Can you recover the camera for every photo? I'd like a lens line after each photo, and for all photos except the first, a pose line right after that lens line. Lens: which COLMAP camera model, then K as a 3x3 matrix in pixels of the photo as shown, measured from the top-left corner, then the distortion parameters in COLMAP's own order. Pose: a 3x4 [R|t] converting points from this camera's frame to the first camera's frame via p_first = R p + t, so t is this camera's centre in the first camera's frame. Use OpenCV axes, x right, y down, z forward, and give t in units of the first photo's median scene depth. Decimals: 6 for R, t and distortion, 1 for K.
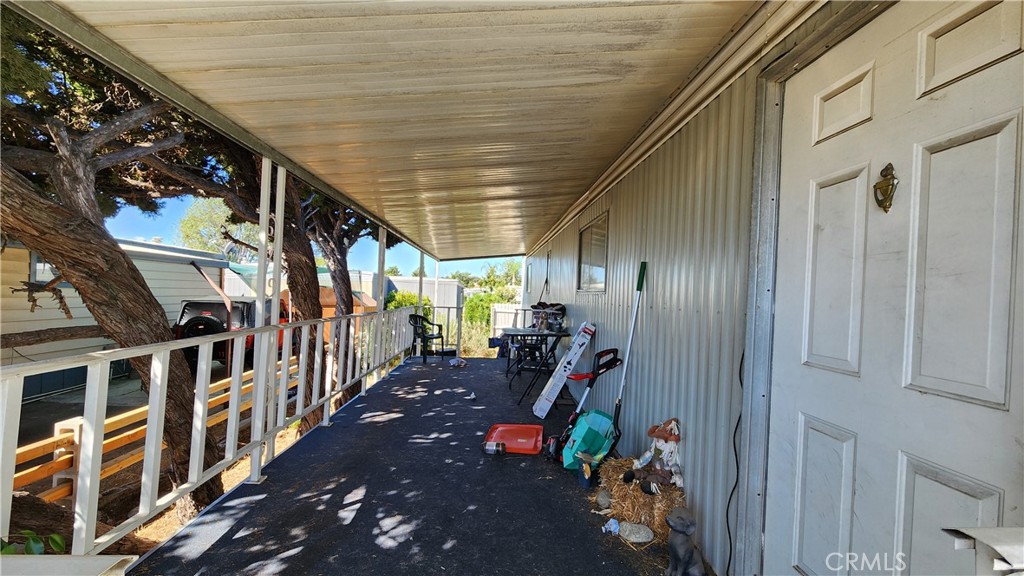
lens RADIAL K [[415.4, 0, 511.4], [0, 415.4, 290.4], [0, 0, 1]] dist [0.000356, 0.000354]
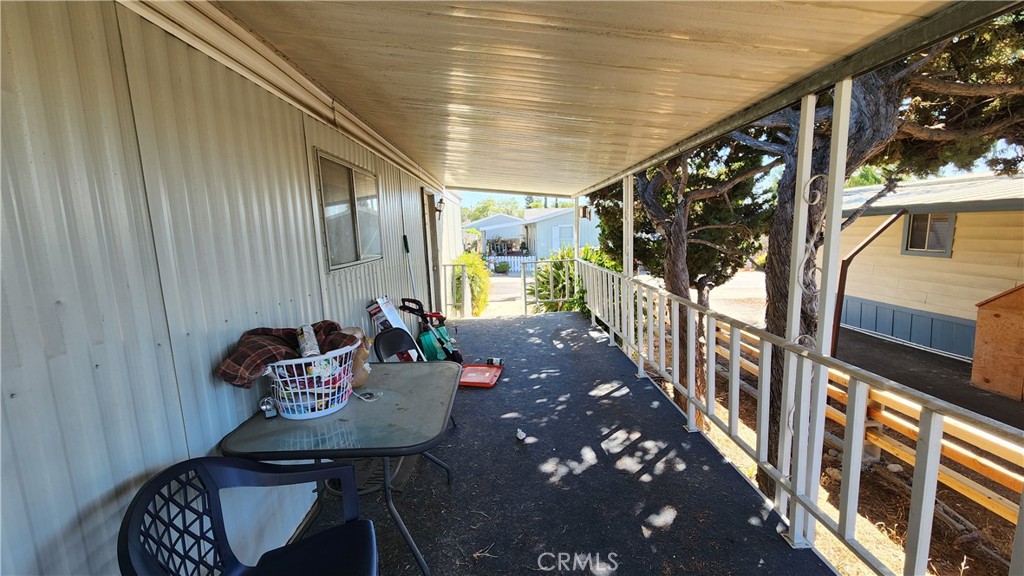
lens RADIAL K [[415.4, 0, 512.3], [0, 415.4, 287.5], [0, 0, 1]] dist [0.000356, 0.000354]
pose [[-0.998144, 0.046579, 0.039234, -0.156397], [0.051408, 0.989815, 0.132750, -0.082653], [-0.032651, 0.134520, -0.990373, 2.198588]]
